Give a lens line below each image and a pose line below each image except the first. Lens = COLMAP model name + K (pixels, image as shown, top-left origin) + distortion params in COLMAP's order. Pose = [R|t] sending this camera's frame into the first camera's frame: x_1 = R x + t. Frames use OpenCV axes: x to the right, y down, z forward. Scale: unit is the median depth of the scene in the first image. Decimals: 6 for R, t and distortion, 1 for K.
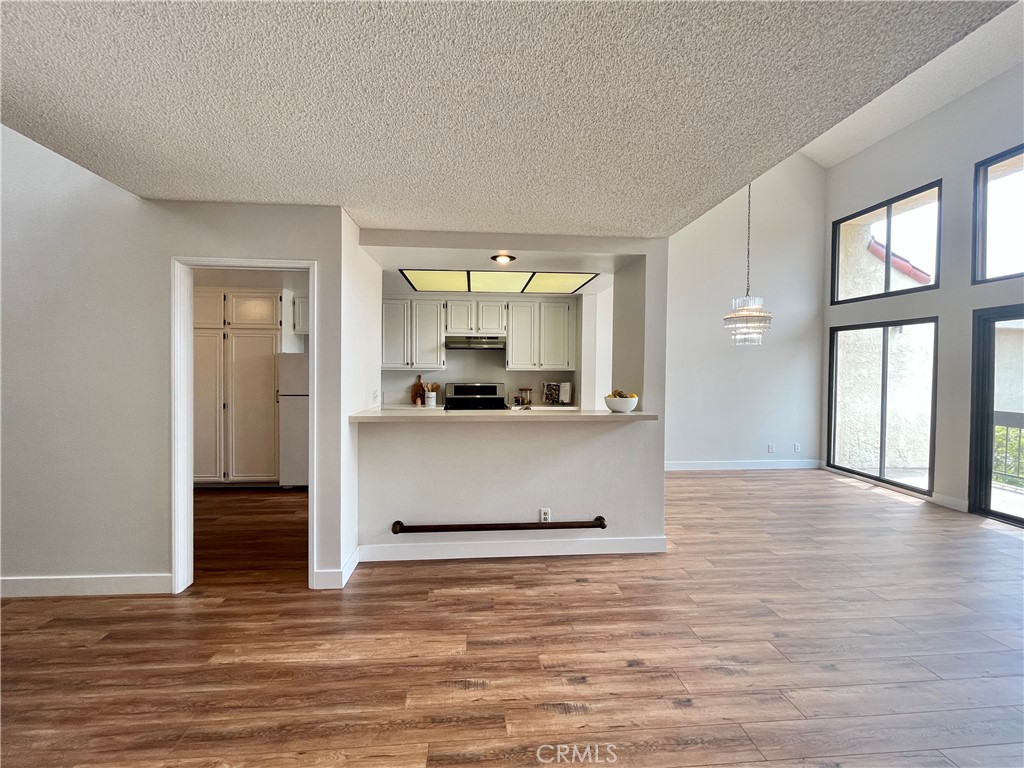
lens RADIAL K [[441.3, 0, 509.2], [0, 441.3, 380.5], [0, 0, 1]] dist [-0.000896, -0.000220]
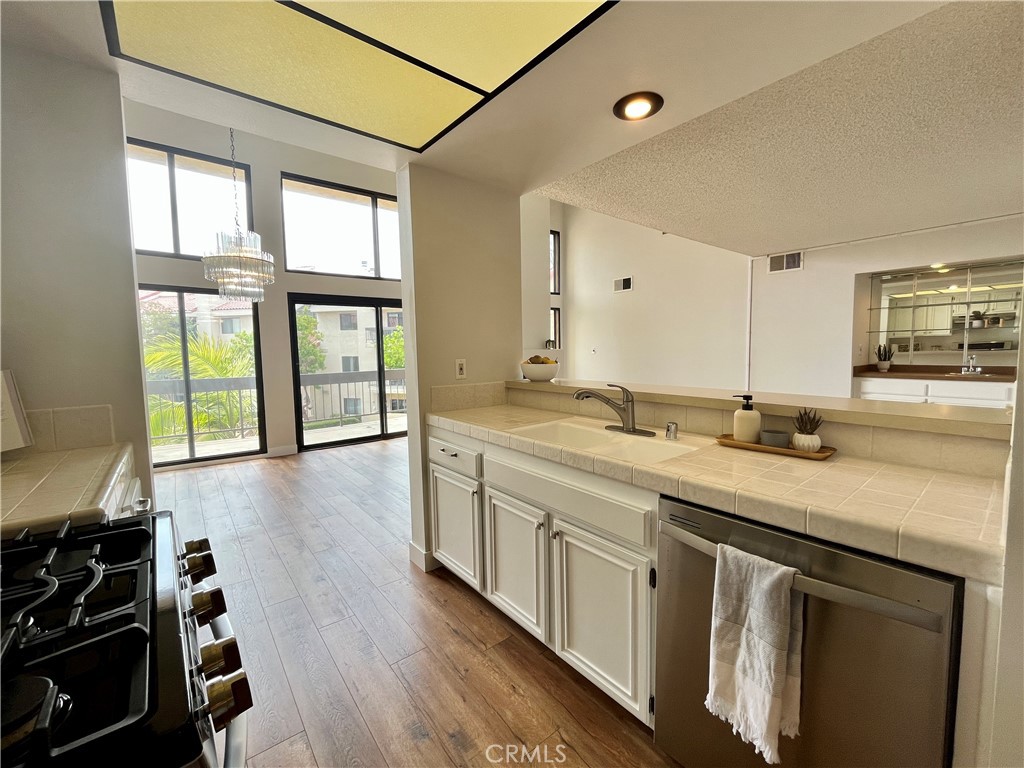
lens RADIAL K [[413.6, 0, 511.0], [0, 413.6, 379.1], [0, 0, 1]] dist [0.002300, 0.000132]
pose [[-0.565187, -0.060094, 0.822771, -0.389609], [0.029313, 0.995251, 0.092828, -0.008214], [-0.824442, 0.076583, -0.560742, 1.584751]]
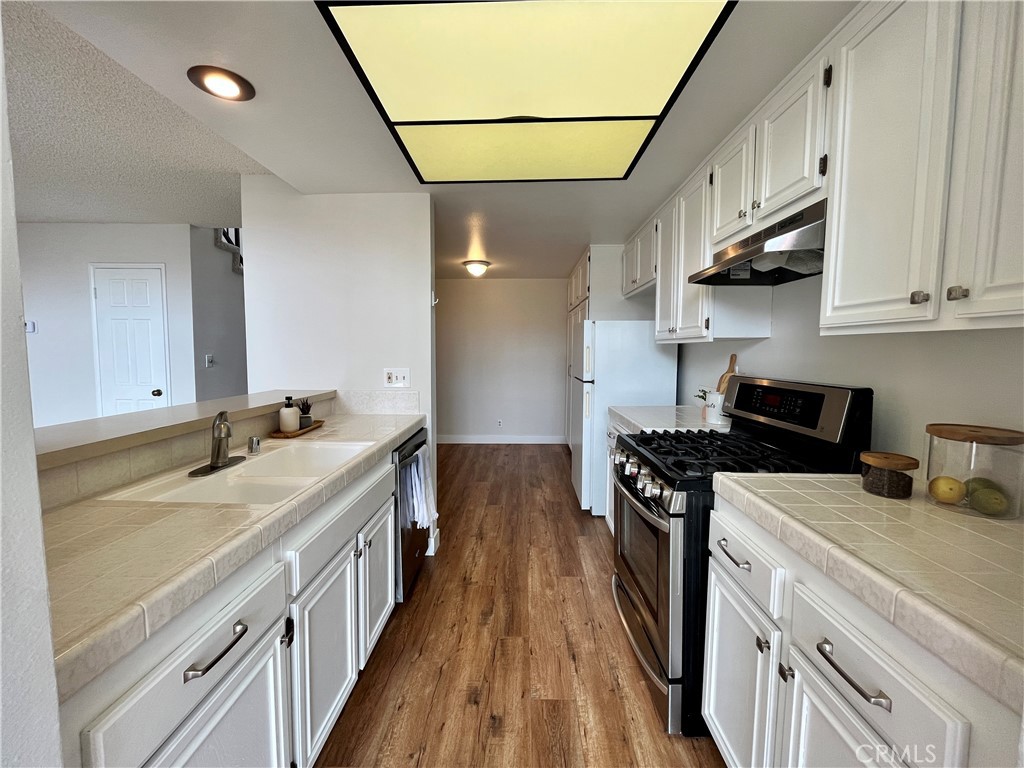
lens RADIAL K [[413.6, 0, 511.0], [0, 413.6, 379.1], [0, 0, 1]] dist [0.002300, 0.000132]
pose [[-0.112042, 0.063637, -0.991664, 0.435335], [-0.026862, 0.997389, 0.067040, -0.015953], [0.993340, 0.034150, -0.110040, 1.503209]]
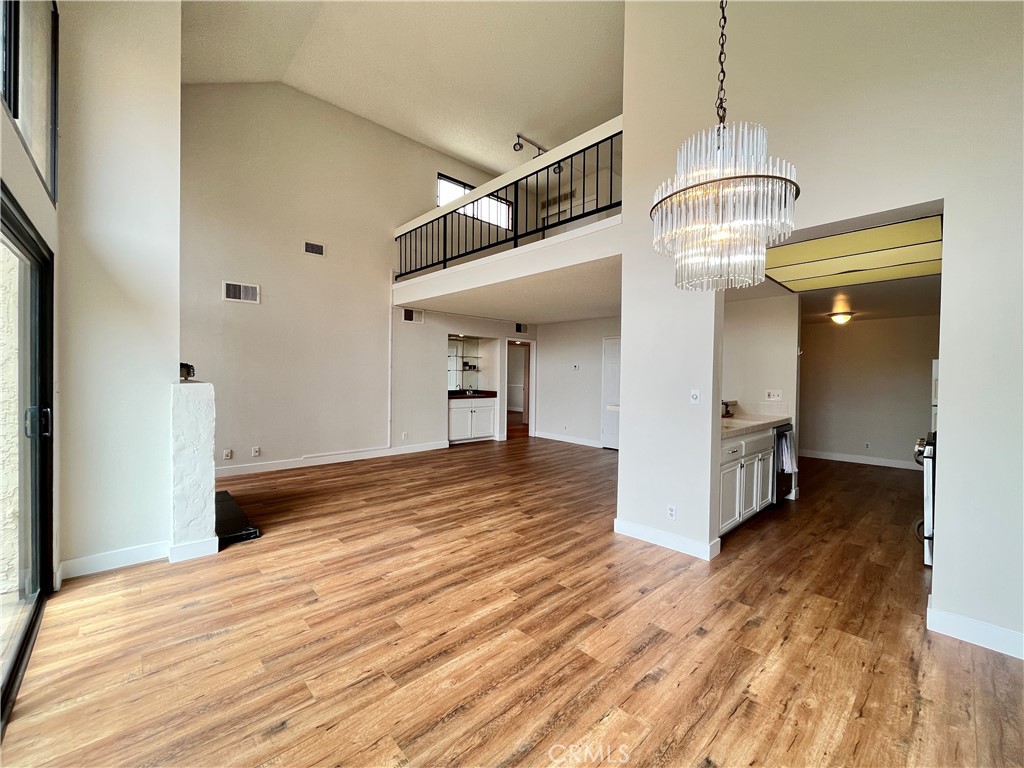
lens RADIAL K [[413.6, 0, 511.0], [0, 413.6, 379.1], [0, 0, 1]] dist [0.002300, 0.000132]
pose [[-0.788377, -0.013813, -0.615037, 1.313420], [-0.034570, 0.999163, 0.021873, -0.016994], [0.614220, 0.038506, -0.788194, 1.781421]]
